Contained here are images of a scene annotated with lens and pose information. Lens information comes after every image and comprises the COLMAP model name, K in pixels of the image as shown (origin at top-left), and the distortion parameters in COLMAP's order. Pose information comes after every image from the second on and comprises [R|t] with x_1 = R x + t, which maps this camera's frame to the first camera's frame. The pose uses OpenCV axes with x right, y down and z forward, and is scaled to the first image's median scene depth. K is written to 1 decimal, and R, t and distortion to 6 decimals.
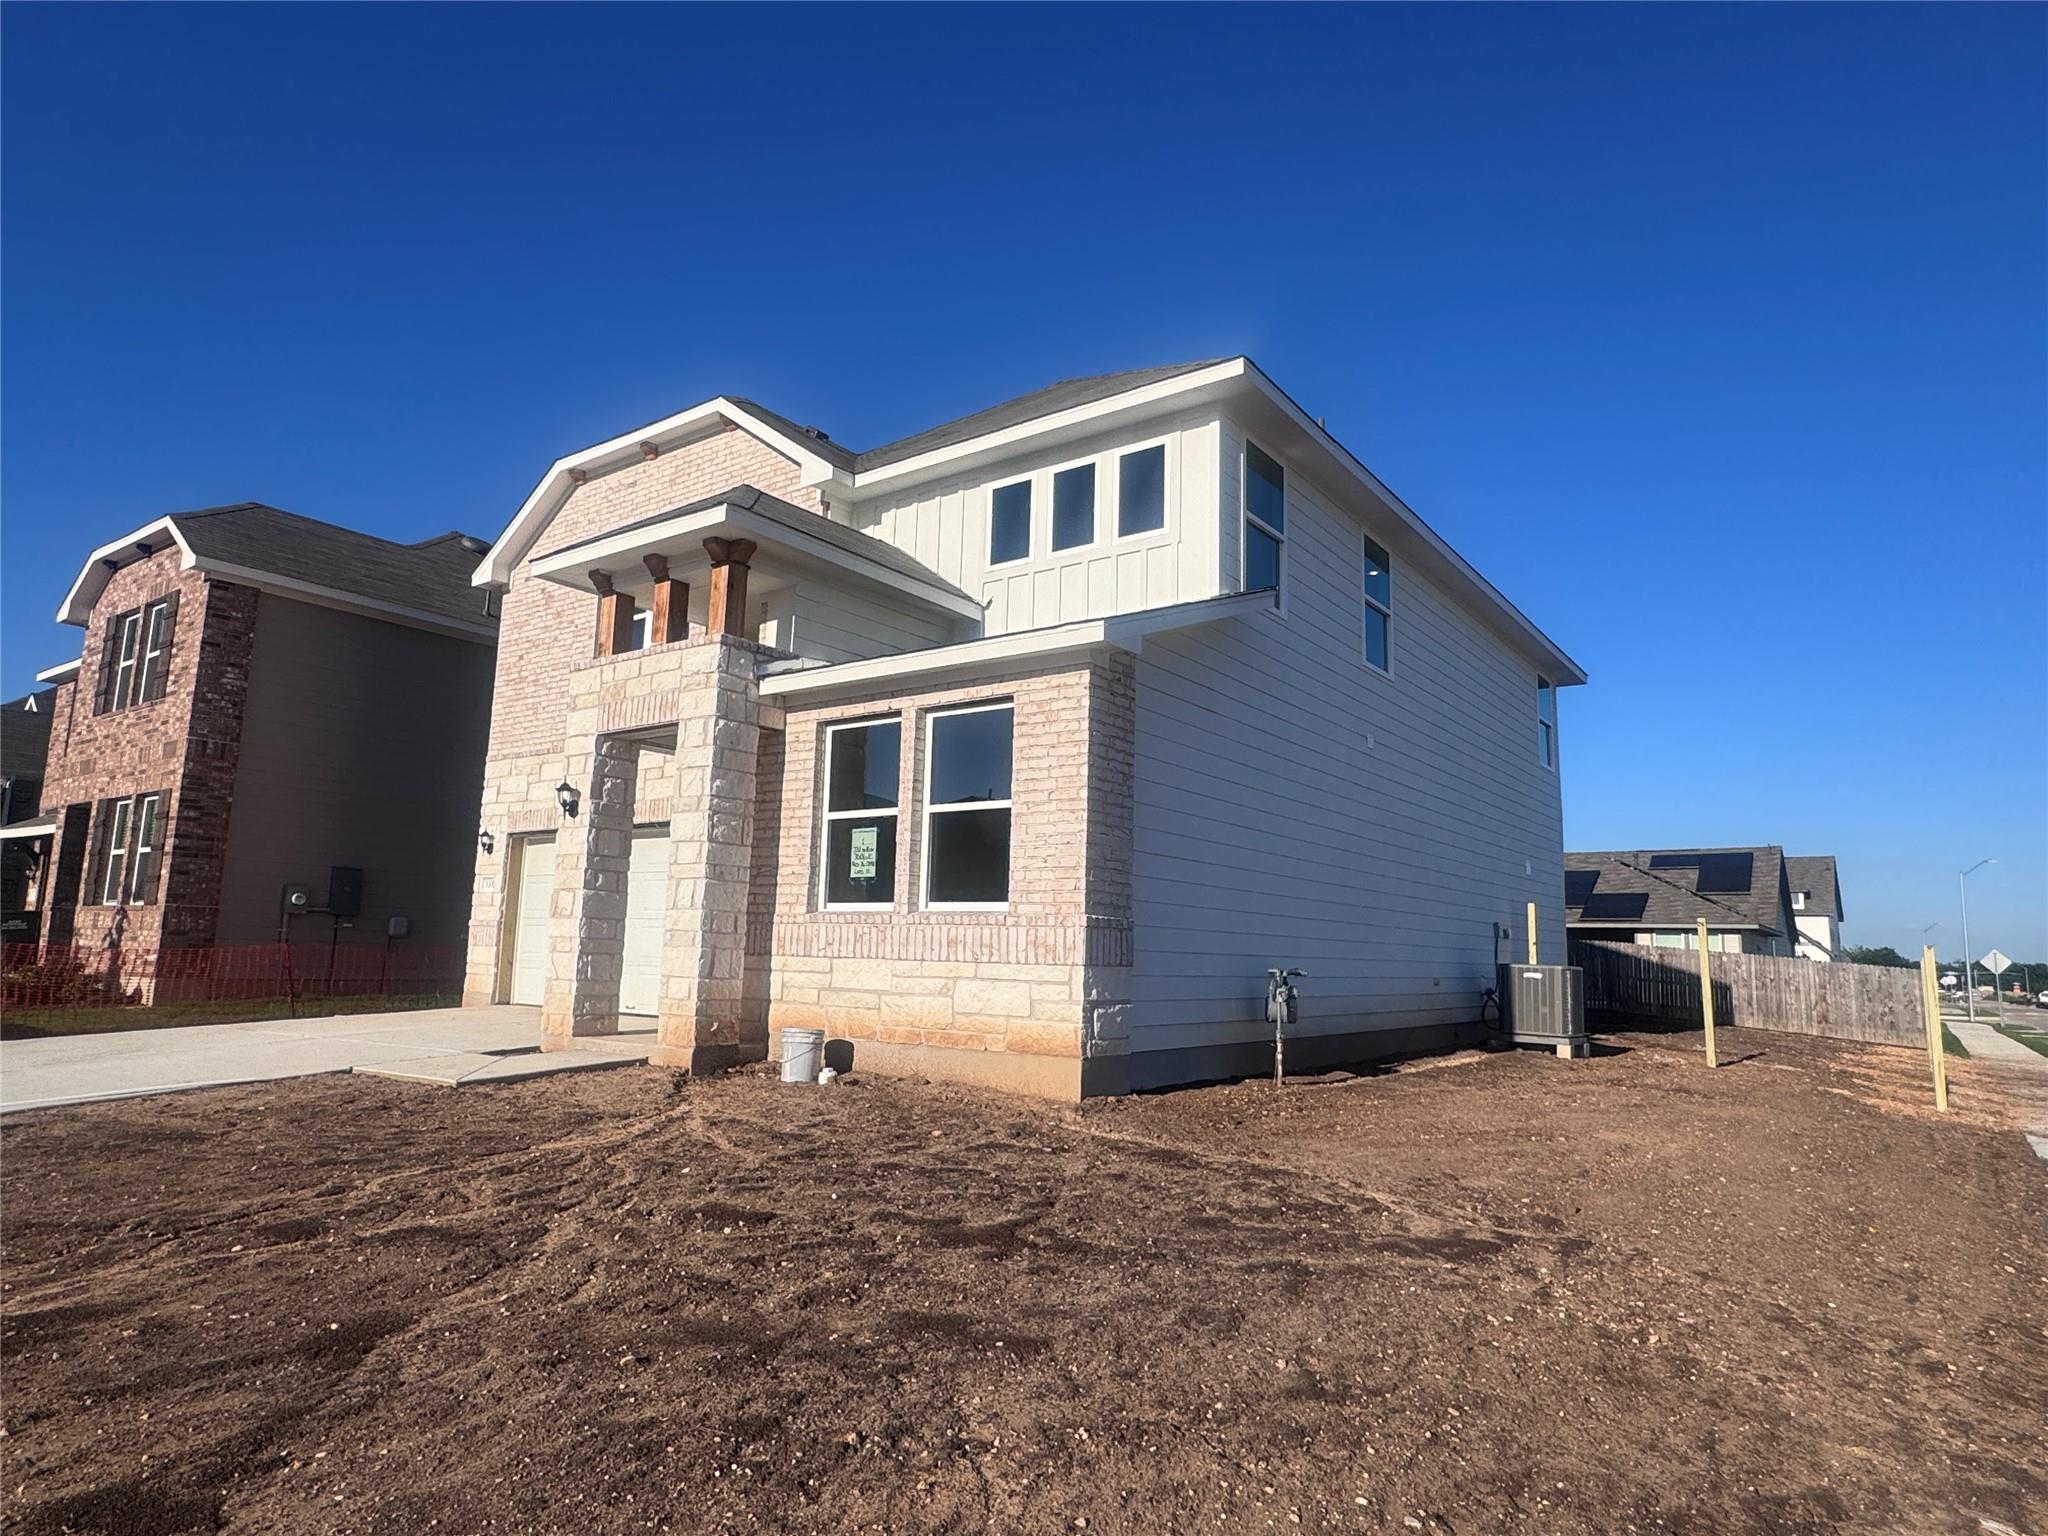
lens RADIAL K [[1192.9, 0, 1026.0], [0, 1192.9, 768.4], [0, 0, 1]] dist [-0.001524, 0.000049]
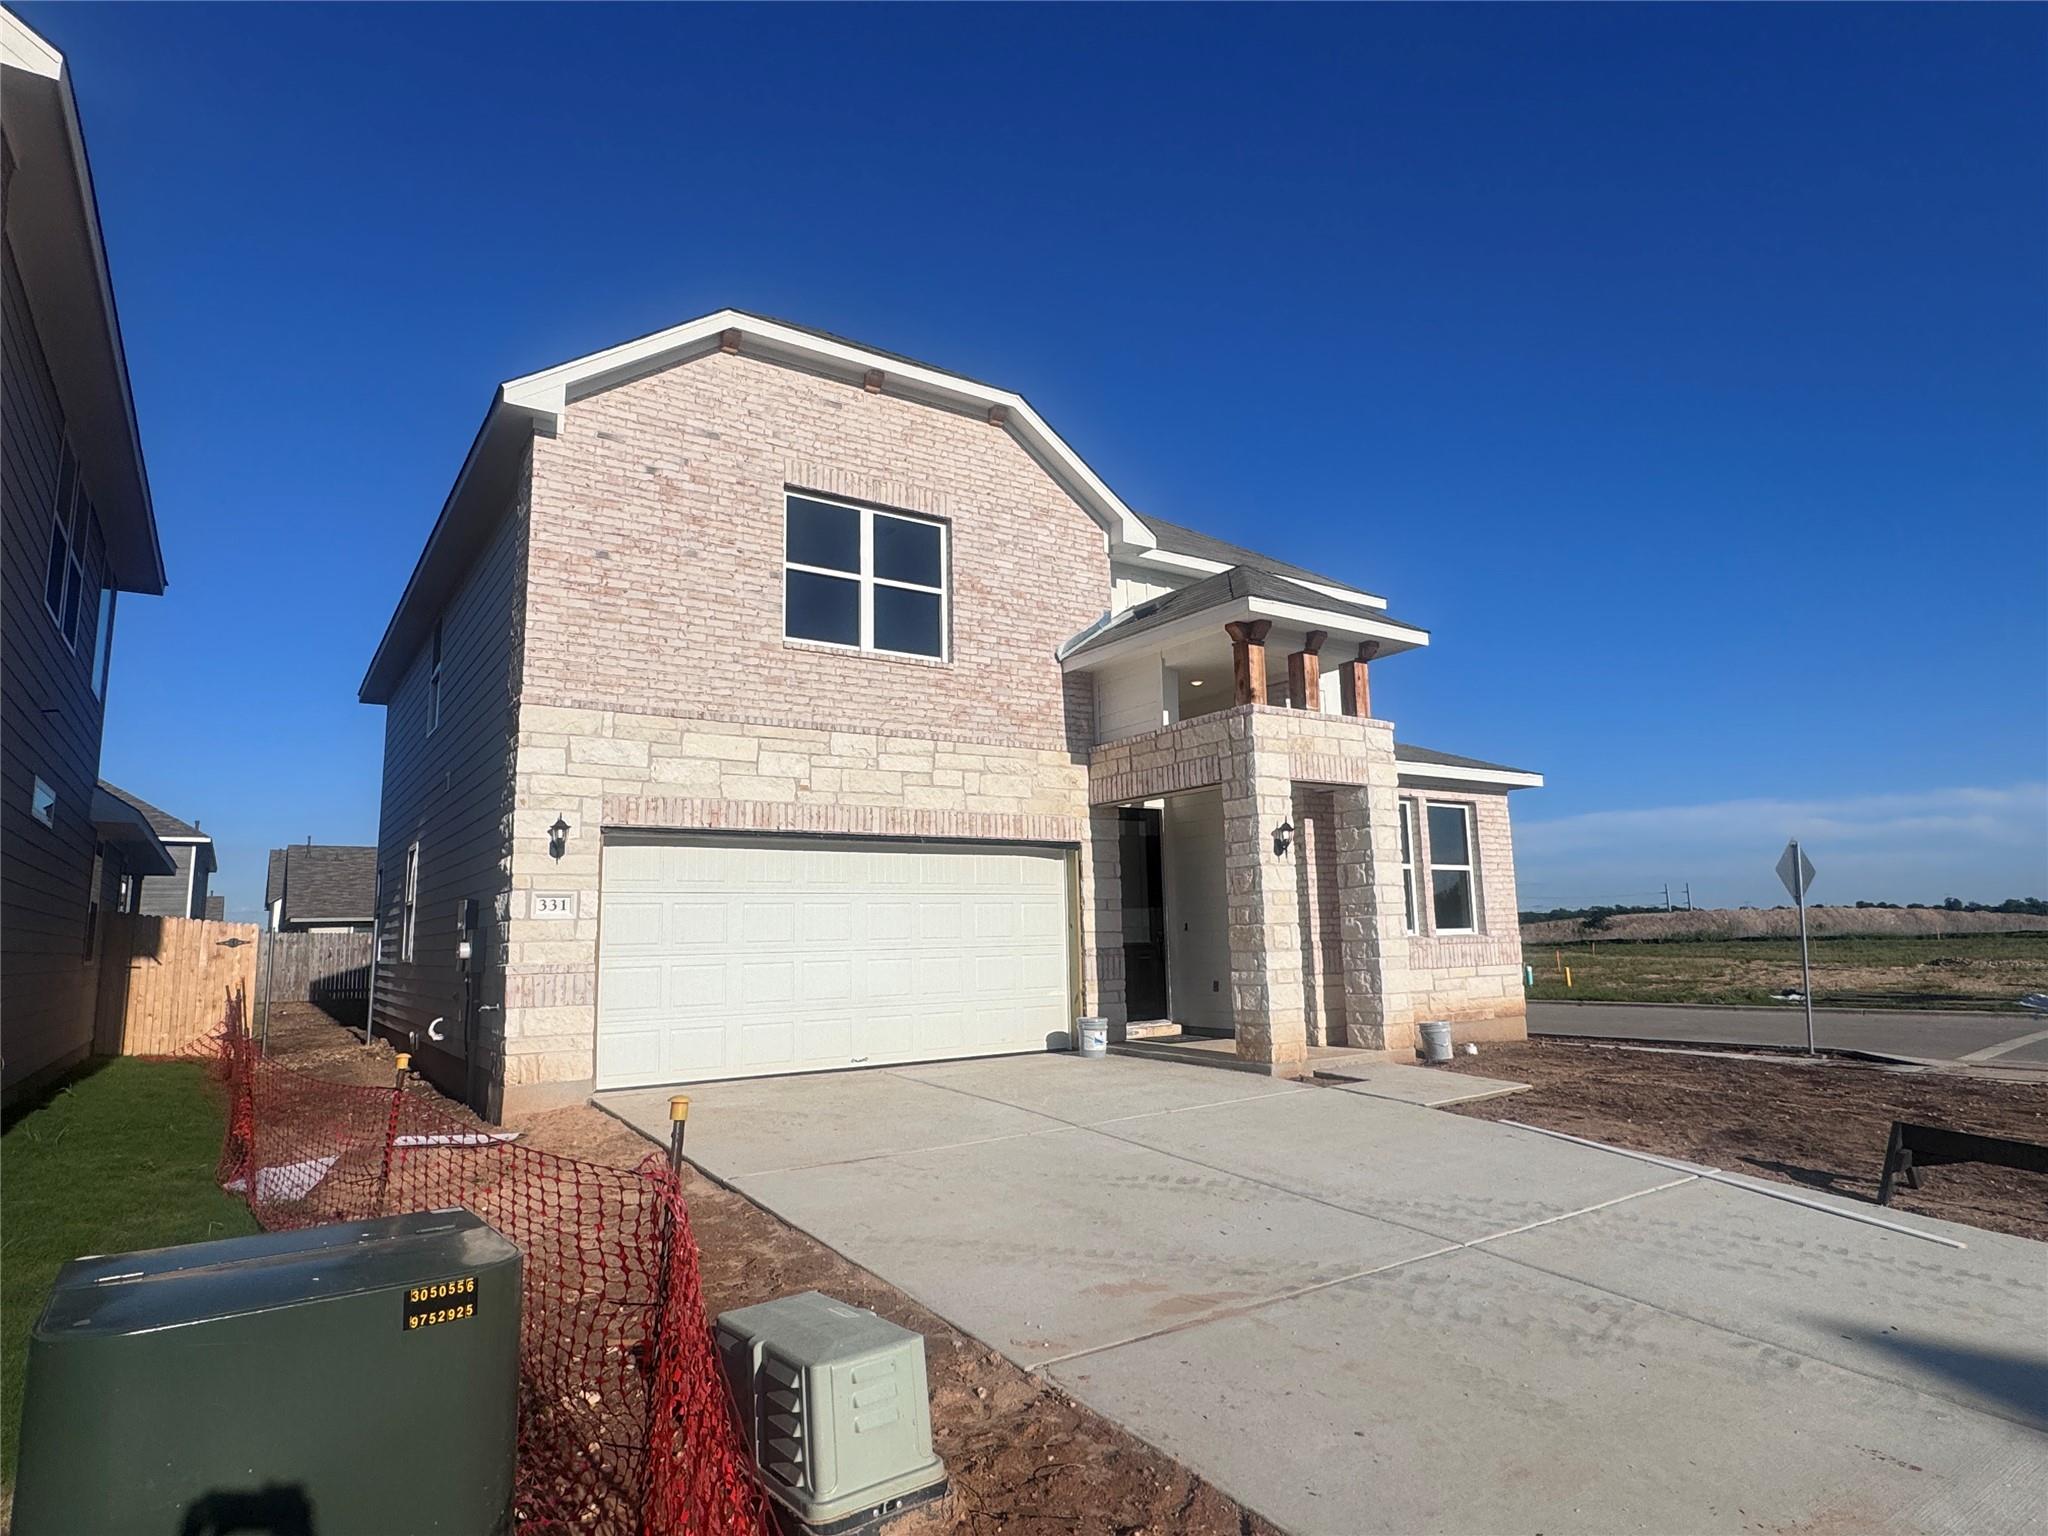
lens RADIAL K [[1137.8, 0, 1024.6], [0, 1137.8, 764.8], [0, 0, 1]] dist [-0.001348, 0.000027]
pose [[0.338943, 0.109243, 0.934443, -1.425973], [-0.113284, 0.990748, -0.074735, 0.063380], [-0.933962, -0.080527, 0.348183, 0.875271]]
